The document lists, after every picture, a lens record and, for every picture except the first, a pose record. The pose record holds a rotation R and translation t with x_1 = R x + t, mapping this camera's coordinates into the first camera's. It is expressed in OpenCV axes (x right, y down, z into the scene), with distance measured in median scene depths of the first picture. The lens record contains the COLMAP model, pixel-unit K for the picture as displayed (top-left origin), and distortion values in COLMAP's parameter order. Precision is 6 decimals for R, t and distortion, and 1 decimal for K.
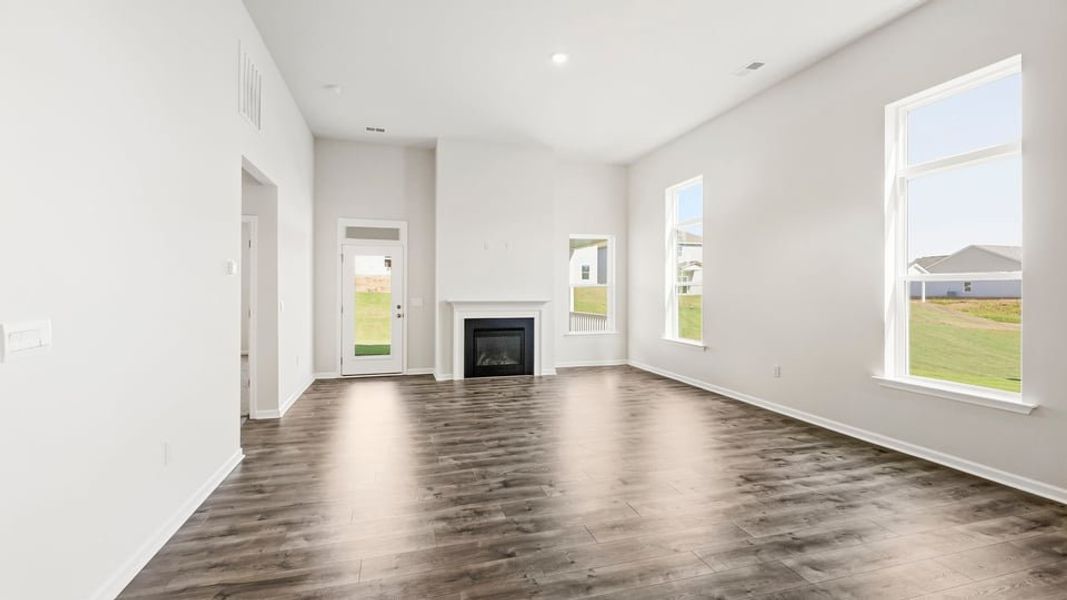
lens RADIAL K [[462.4, 0, 530.7], [0, 462.4, 293.6], [0, 0, 1]] dist [0.030214, 0.000240]
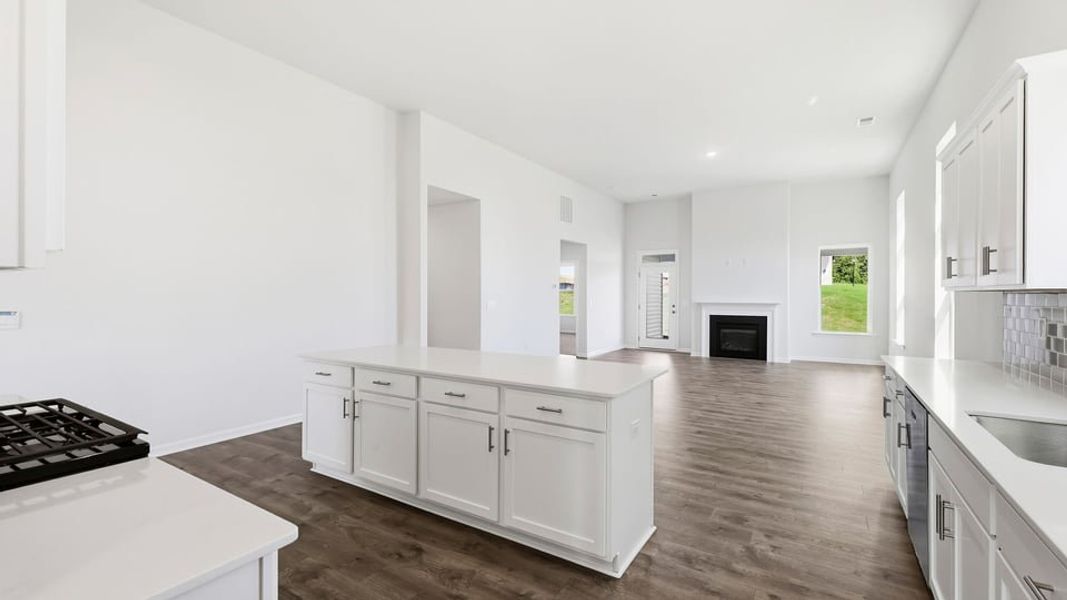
lens RADIAL K [[462.4, 0, 530.9], [0, 462.4, 298.9], [0, 0, 1]] dist [0.030214, 0.000240]
pose [[0.670562, 0.005823, -0.741831, 0.529603], [-0.009066, 0.999959, -0.000346, 0.010405], [0.741798, 0.006957, 0.670587, -0.355726]]
